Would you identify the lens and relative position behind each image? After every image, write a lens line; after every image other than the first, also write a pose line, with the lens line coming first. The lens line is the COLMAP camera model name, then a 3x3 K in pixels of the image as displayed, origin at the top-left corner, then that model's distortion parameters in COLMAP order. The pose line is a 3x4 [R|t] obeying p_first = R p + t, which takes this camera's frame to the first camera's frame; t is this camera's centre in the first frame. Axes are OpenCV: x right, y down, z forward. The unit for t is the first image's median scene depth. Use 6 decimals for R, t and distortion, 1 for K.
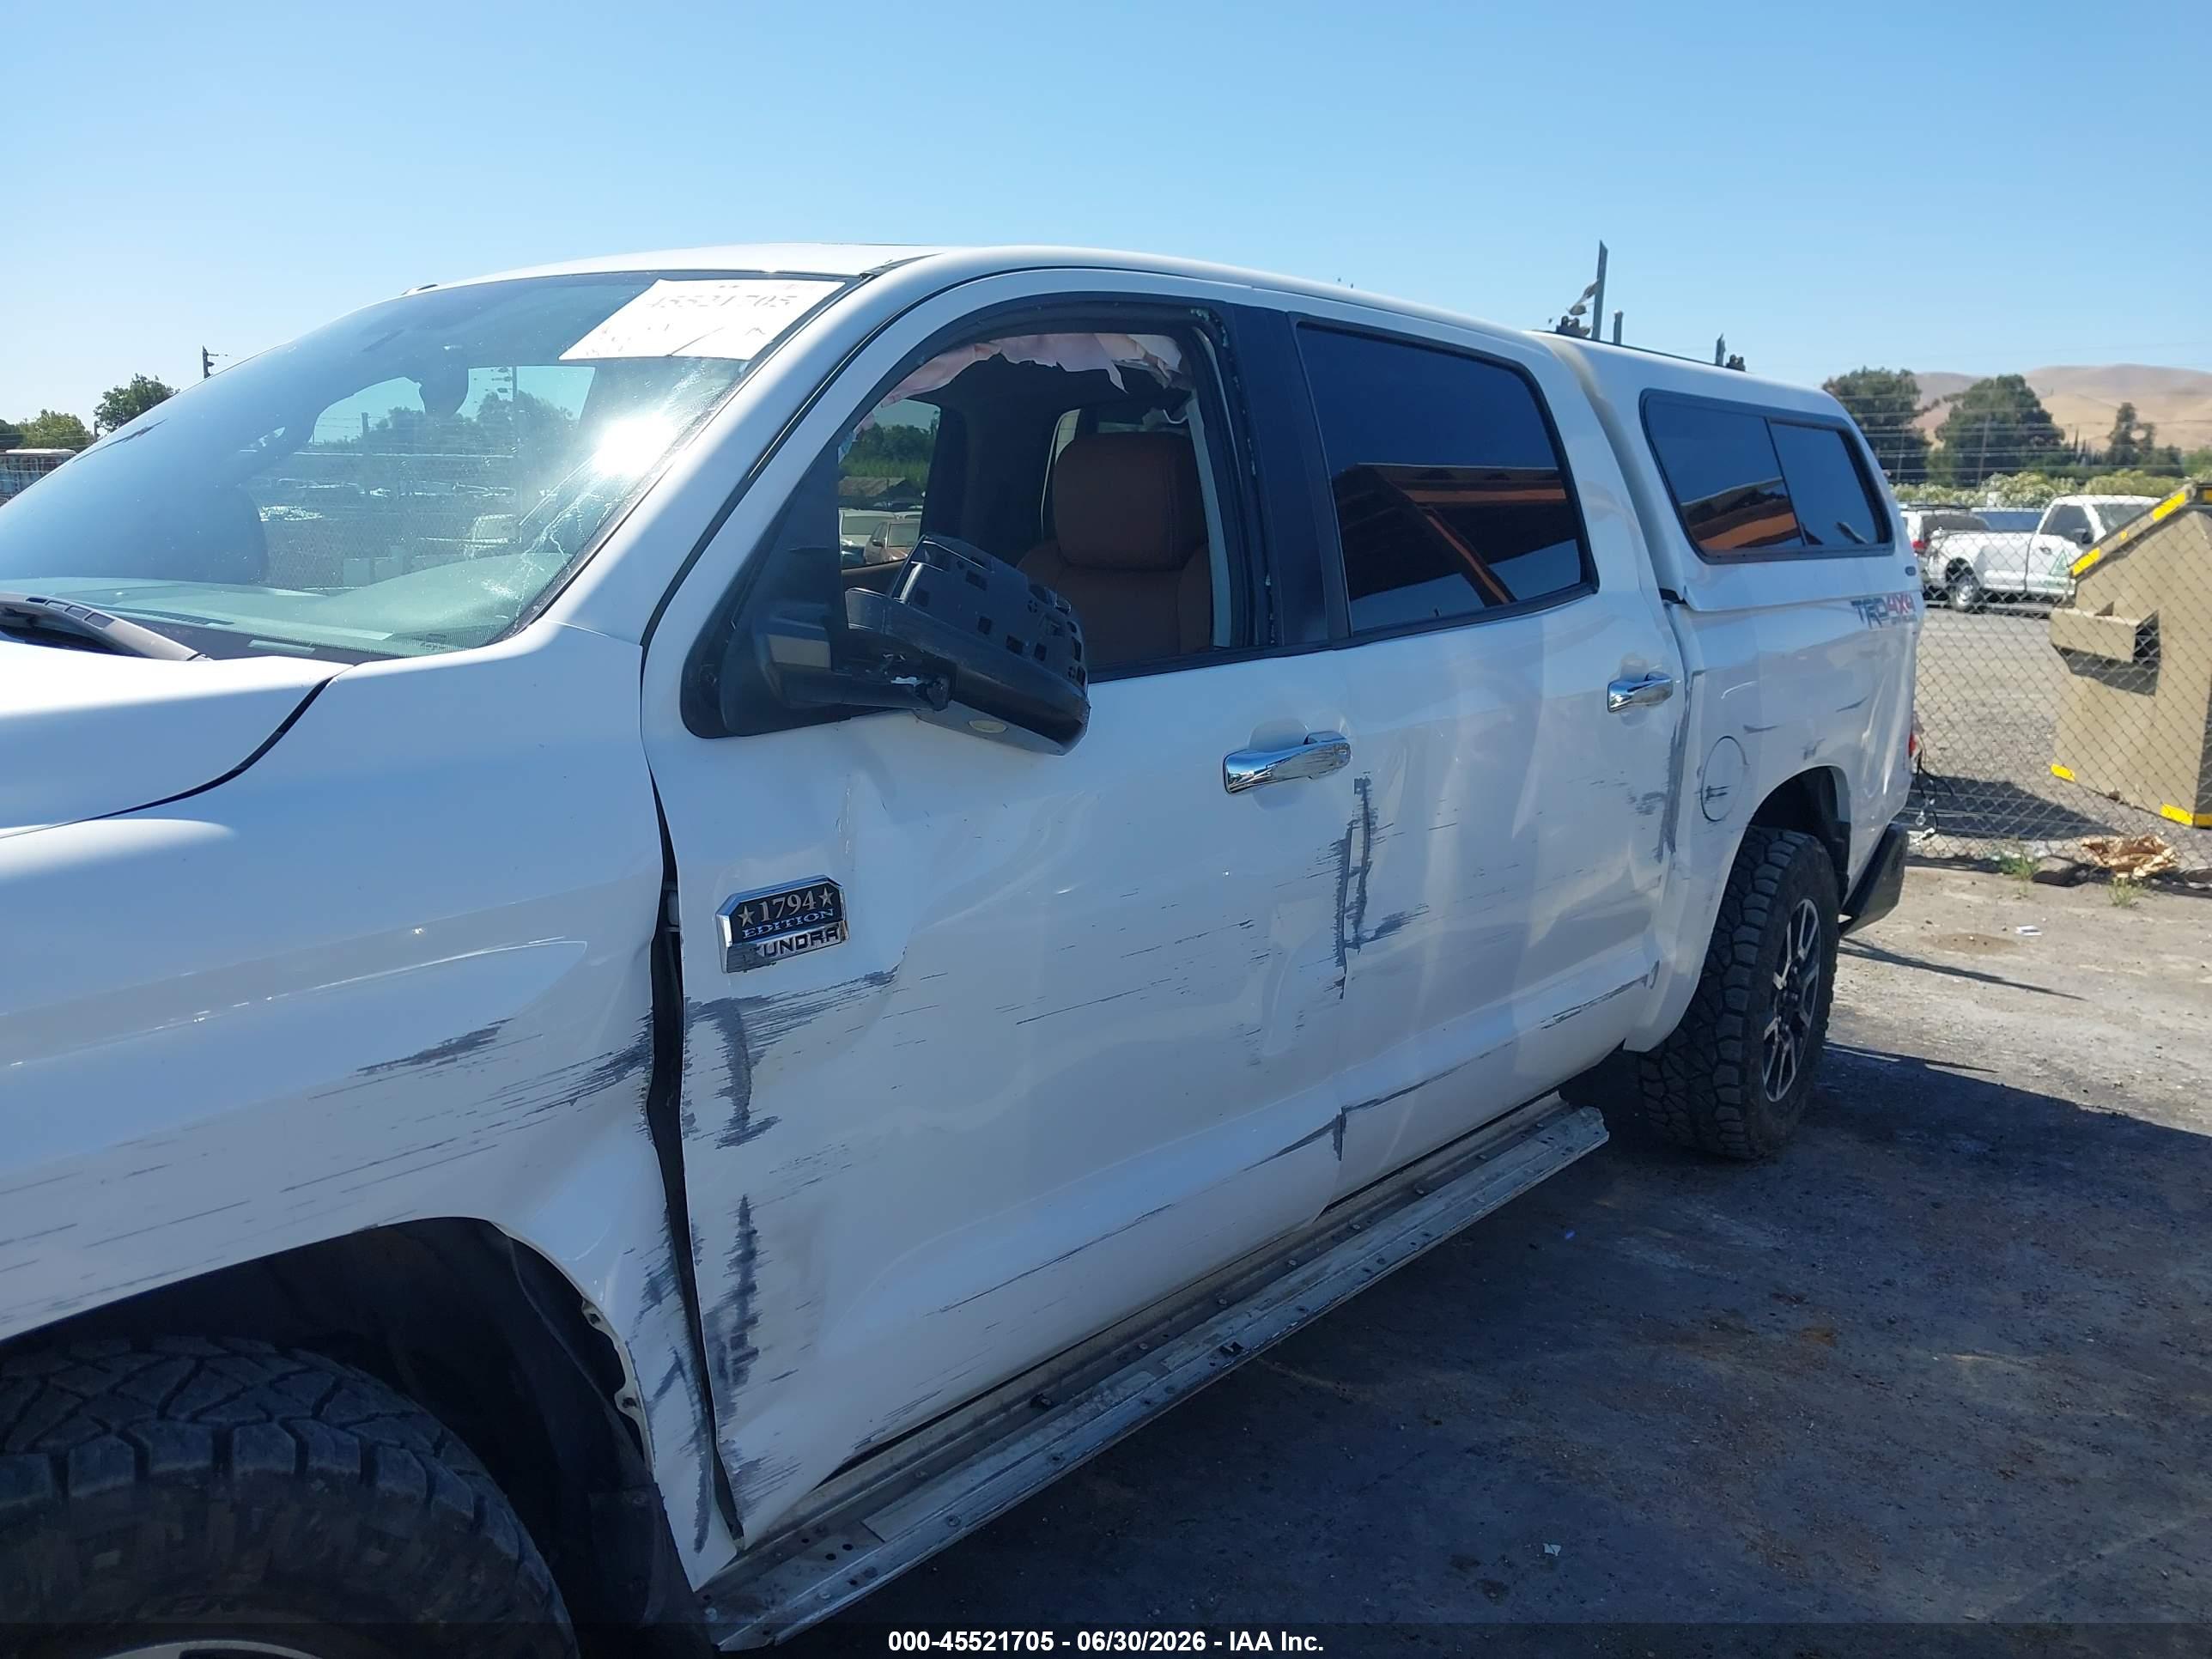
lens RADIAL K [[1743.2, 0, 1106.0], [0, 1743.2, 829.5], [0, 0, 1]] dist [0.039907, -0.045738]
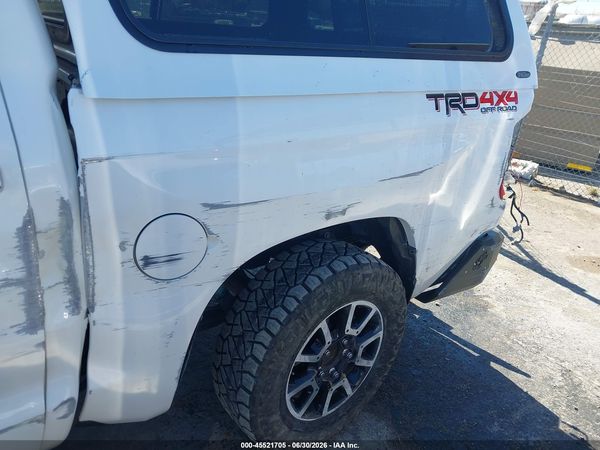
lens RADIAL K [[470.3, 0, 300.6], [0, 470.3, 216.9], [0, 0, 1]] dist [-0.012588, -0.006953]
pose [[0.963788, 0.158212, -0.214665, 0.692646], [-0.112409, 0.971008, 0.210967, -0.171018], [0.241819, -0.179197, 0.953631, 1.020298]]
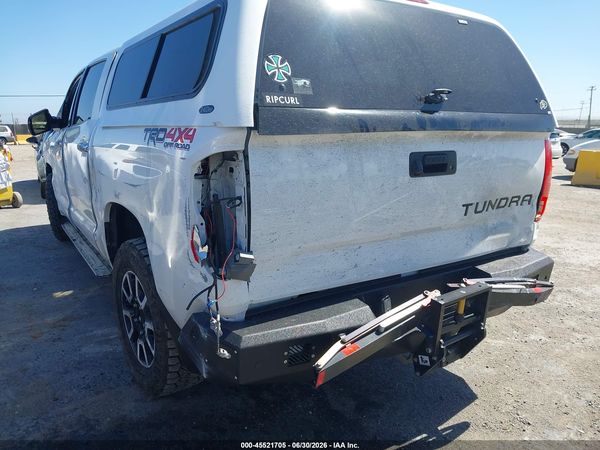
lens RADIAL K [[488.1, 0, 282.9], [0, 488.1, 227.2], [0, 0, 1]] dist [-0.007764, -0.004773]
pose [[-0.324986, 0.188063, -0.926831, 1.381570], [-0.172423, 0.951820, 0.253592, -0.298231], [0.929868, 0.242221, -0.276902, 2.098677]]
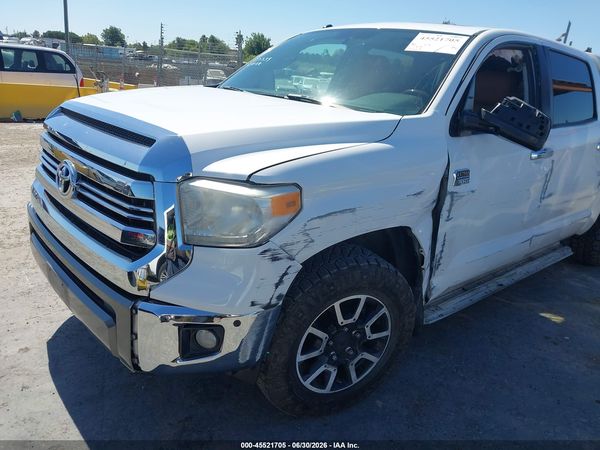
lens RADIAL K [[480.6, 0, 300.0], [0, 480.6, 225.0], [0, 0, 1]] dist [-0.001516, 0.002450]
pose [[0.988646, 0.108119, -0.104349, -0.318014], [-0.095357, 0.988138, 0.120379, 0.044975], [0.116127, -0.109062, 0.987228, -0.251293]]
